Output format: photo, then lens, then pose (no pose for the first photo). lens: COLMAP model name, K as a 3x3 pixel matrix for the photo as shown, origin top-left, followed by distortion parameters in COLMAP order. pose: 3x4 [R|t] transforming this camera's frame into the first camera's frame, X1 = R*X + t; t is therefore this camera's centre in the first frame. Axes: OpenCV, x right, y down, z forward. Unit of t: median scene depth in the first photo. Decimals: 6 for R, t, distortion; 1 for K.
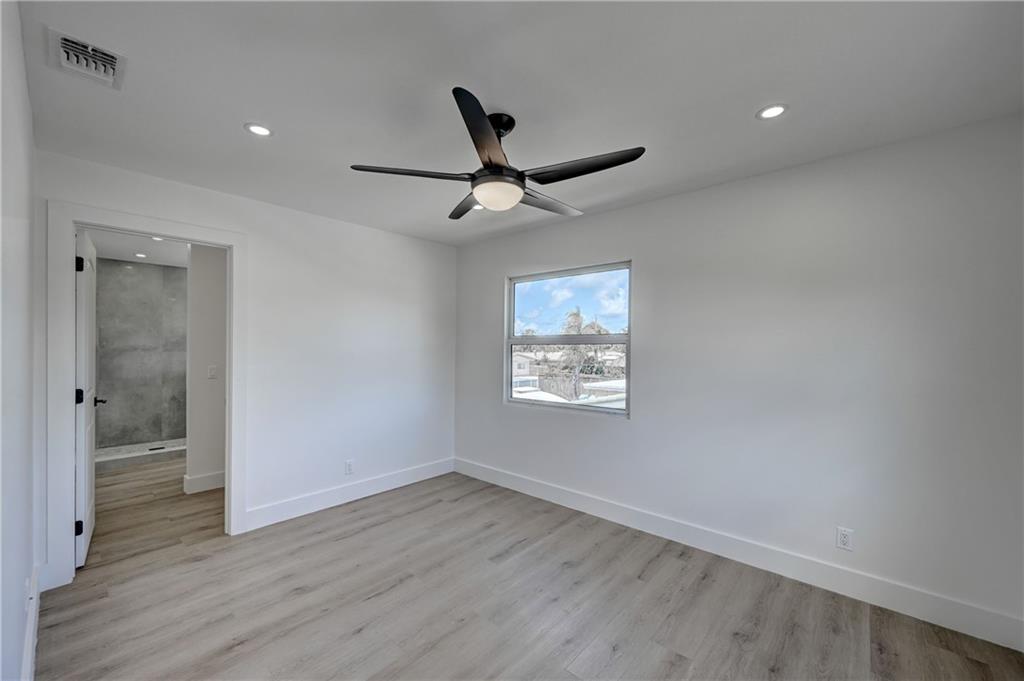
lens RADIAL K [[407.1, 0, 518.8], [0, 407.1, 343.8], [0, 0, 1]] dist [0.004323, 0.000342]
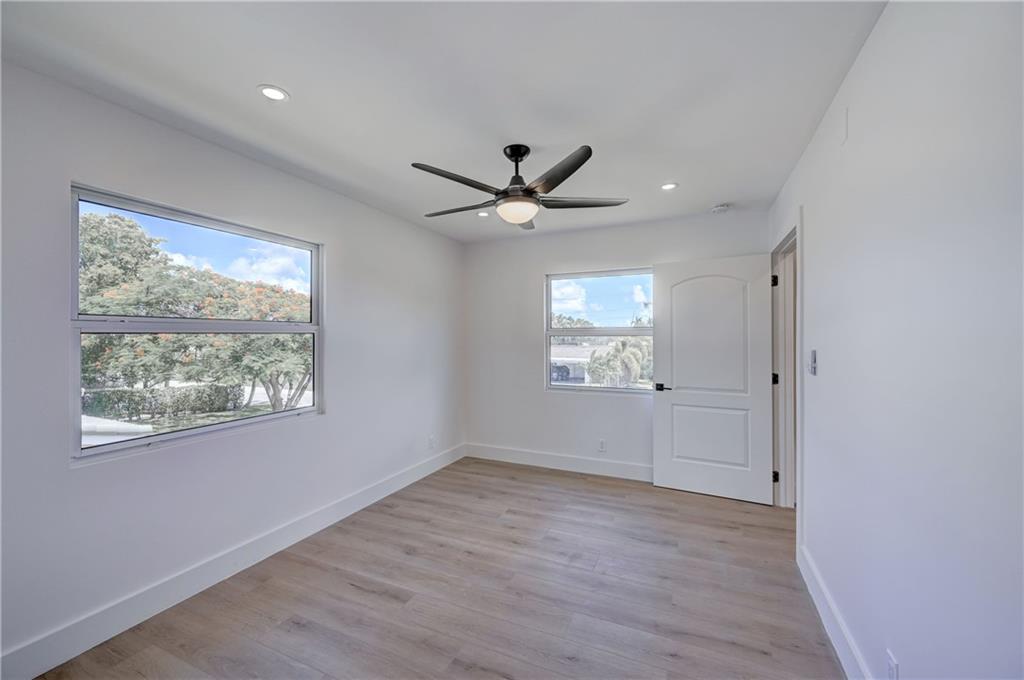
lens RADIAL K [[407.1, 0, 516.0], [0, 407.1, 332.6], [0, 0, 1]] dist [0.004323, 0.000342]
pose [[-0.286869, -0.001505, 0.957969, -0.881337], [-0.012184, 0.999924, -0.002078, -0.000557], [-0.957892, -0.012268, -0.286865, 1.006634]]
